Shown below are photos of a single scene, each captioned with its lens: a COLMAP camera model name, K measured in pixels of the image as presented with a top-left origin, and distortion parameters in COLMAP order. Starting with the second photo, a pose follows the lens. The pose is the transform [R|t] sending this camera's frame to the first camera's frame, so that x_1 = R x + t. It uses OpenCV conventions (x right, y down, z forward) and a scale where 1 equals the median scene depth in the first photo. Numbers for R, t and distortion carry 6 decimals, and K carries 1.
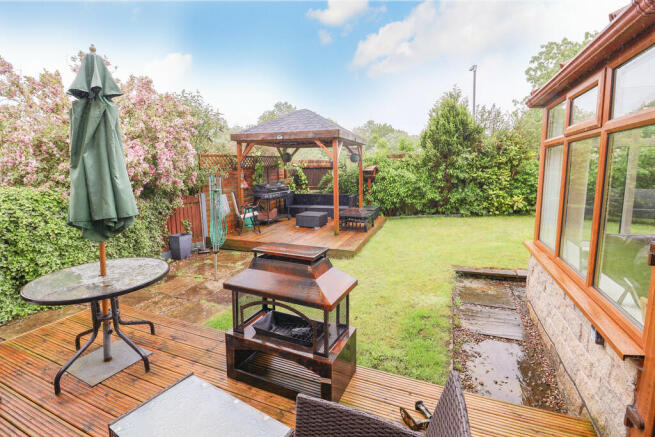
lens RADIAL K [[302.5, 0, 324.6], [0, 302.5, 209.3], [0, 0, 1]] dist [-0.003706, -0.010849]
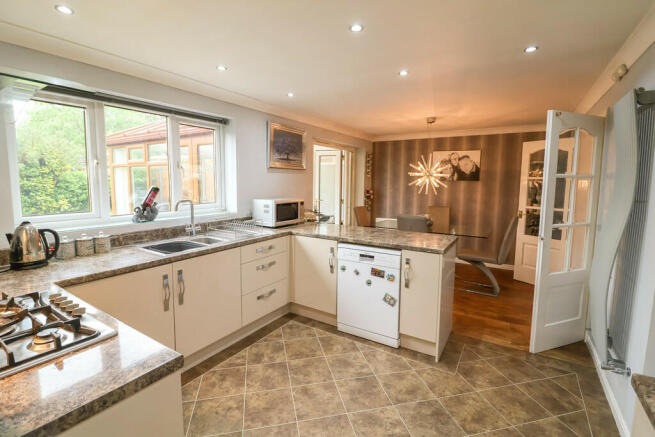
lens RADIAL K [[302.5, 0, 324.6], [0, 302.5, 209.3], [0, 0, 1]] dist [-0.003706, -0.010849]
pose [[0.164858, -0.089526, 0.982246, -0.388740], [0.120122, 0.990281, 0.070097, 0.035912], [-0.978975, 0.106433, 0.174010, -0.259791]]
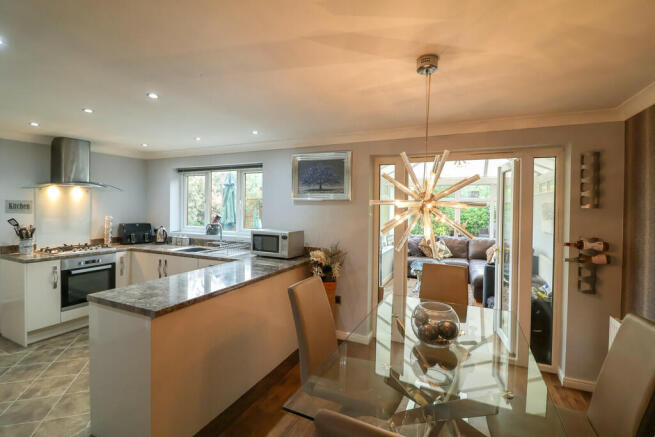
lens RADIAL K [[302.5, 0, 324.6], [0, 302.5, 209.3], [0, 0, 1]] dist [-0.003706, -0.010849]
pose [[0.999264, 0.017564, -0.034109, 0.091573], [-0.021603, 0.992305, -0.121916, 0.064146], [0.031705, 0.122563, 0.991954, -0.548897]]
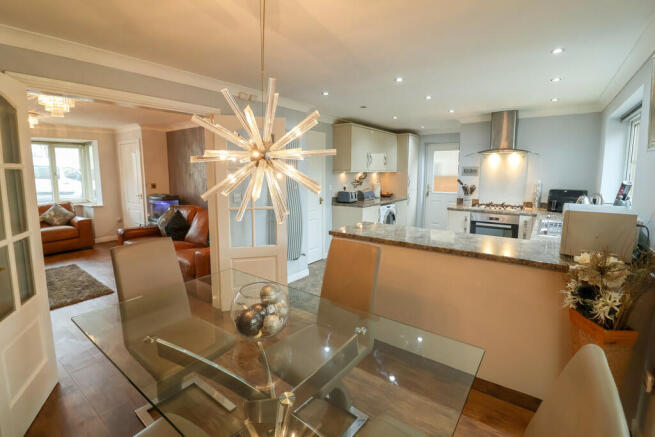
lens RADIAL K [[302.5, 0, 324.6], [0, 302.5, 209.3], [0, 0, 1]] dist [-0.003706, -0.010849]
pose [[-0.241266, 0.125106, -0.962361, 0.290460], [-0.128243, 0.978849, 0.159400, 0.034034], [0.961948, 0.161874, -0.220119, -0.278680]]
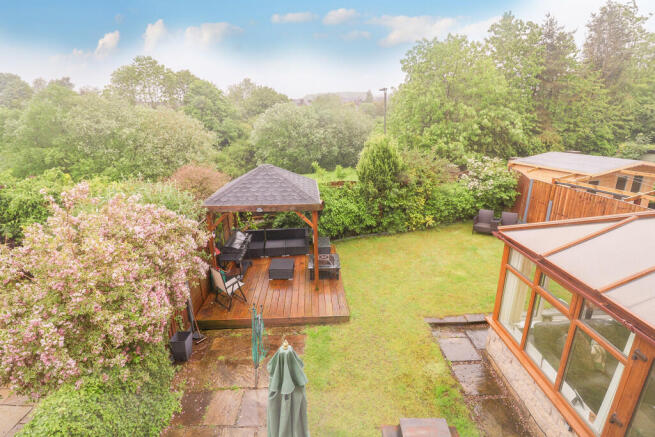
lens RADIAL K [[302.5, 0, 324.6], [0, 302.5, 209.3], [0, 0, 1]] dist [-0.003706, -0.010849]
pose [[0.918466, -0.110960, 0.379615, -0.257029], [0.051910, 0.985355, 0.162422, -0.304127], [-0.392077, -0.129473, 0.910776, -0.003104]]
